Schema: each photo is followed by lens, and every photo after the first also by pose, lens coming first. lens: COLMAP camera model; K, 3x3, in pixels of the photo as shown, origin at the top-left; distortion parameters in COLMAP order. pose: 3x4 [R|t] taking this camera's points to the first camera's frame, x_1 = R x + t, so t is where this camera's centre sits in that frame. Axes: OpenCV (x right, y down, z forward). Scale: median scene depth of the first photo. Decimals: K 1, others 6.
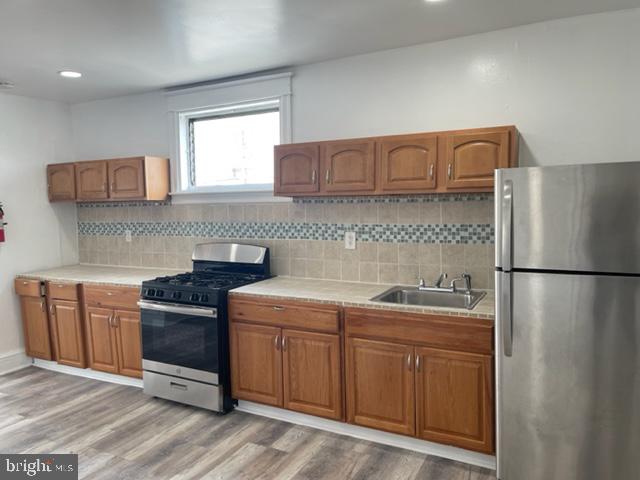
lens RADIAL K [[482.1, 0, 318.8], [0, 482.1, 242.8], [0, 0, 1]] dist [0.056866, -0.072964]
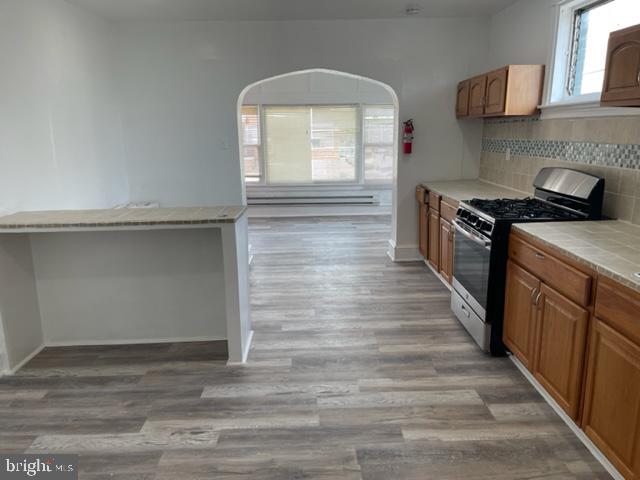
lens RADIAL K [[482.1, 0, 326.2], [0, 482.1, 242.9], [0, 0, 1]] dist [0.056866, -0.072964]
pose [[0.493184, 0.211745, -0.843762, 0.338324], [-0.071696, 0.976518, 0.203154, -0.015581], [0.866966, -0.039698, 0.496785, 0.258222]]
